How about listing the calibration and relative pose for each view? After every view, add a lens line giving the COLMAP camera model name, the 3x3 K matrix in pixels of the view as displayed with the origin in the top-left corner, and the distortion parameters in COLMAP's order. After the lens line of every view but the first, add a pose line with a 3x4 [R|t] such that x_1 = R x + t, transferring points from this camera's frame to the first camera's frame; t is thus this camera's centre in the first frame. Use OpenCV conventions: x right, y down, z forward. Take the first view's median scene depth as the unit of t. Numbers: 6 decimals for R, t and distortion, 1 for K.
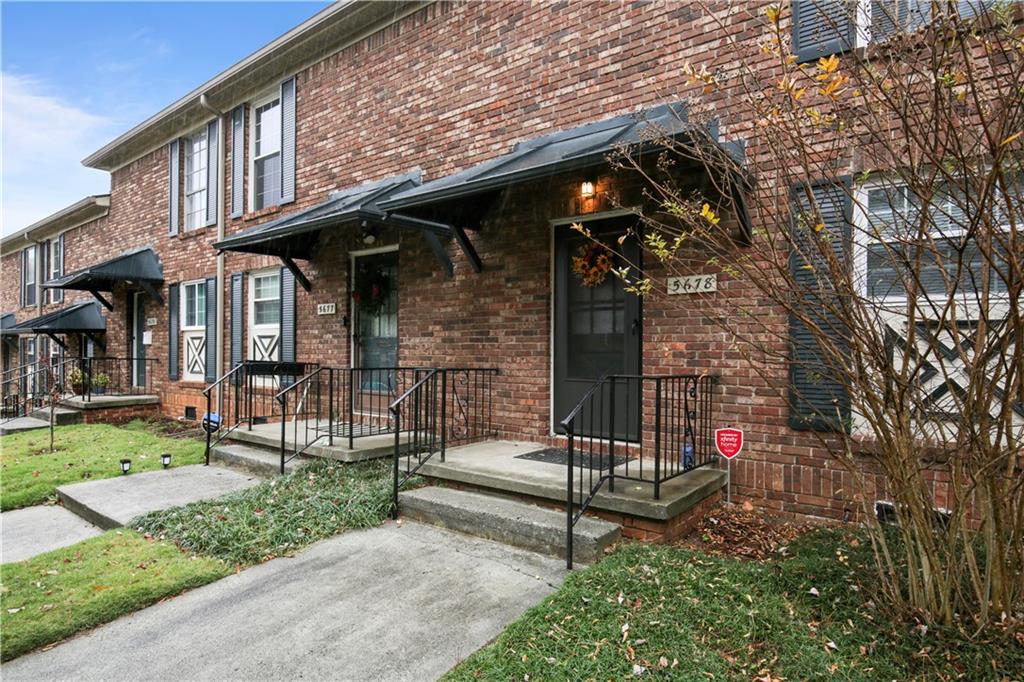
lens RADIAL K [[570.6, 0, 511.6], [0, 570.6, 354.7], [0, 0, 1]] dist [-0.002340, -0.000184]
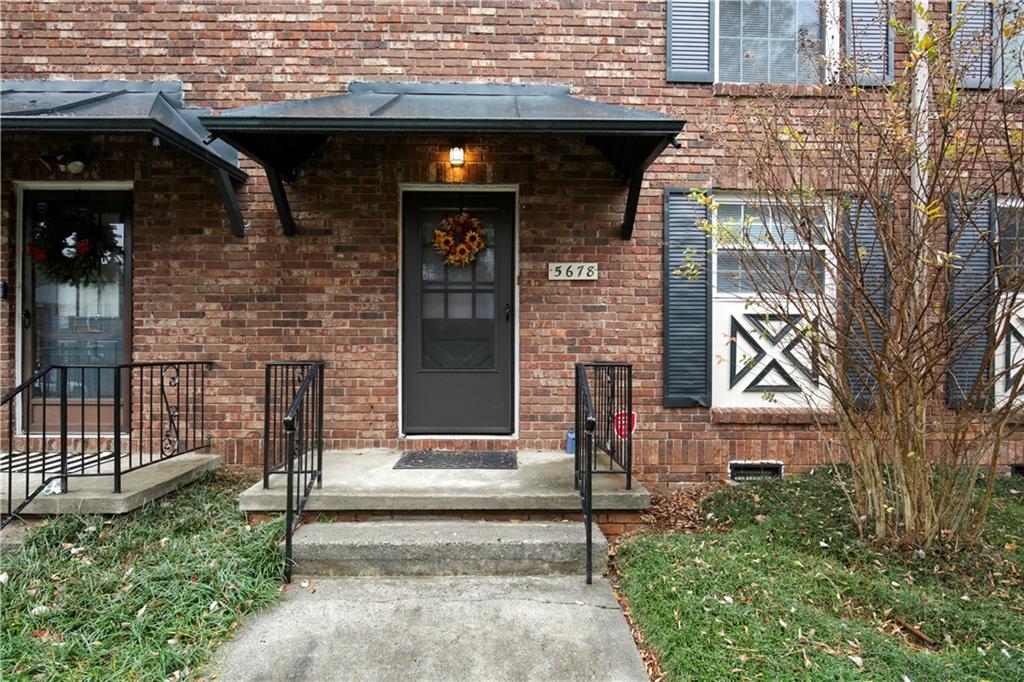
lens RADIAL K [[572.9, 0, 512.0], [0, 572.9, 341.0], [0, 0, 1]] dist [-0.004456, -0.000168]
pose [[0.786268, -0.002874, 0.617879, -0.338093], [0.005474, 0.999982, -0.002315, 0.001146], [-0.617861, 0.005202, 0.786270, 0.236643]]
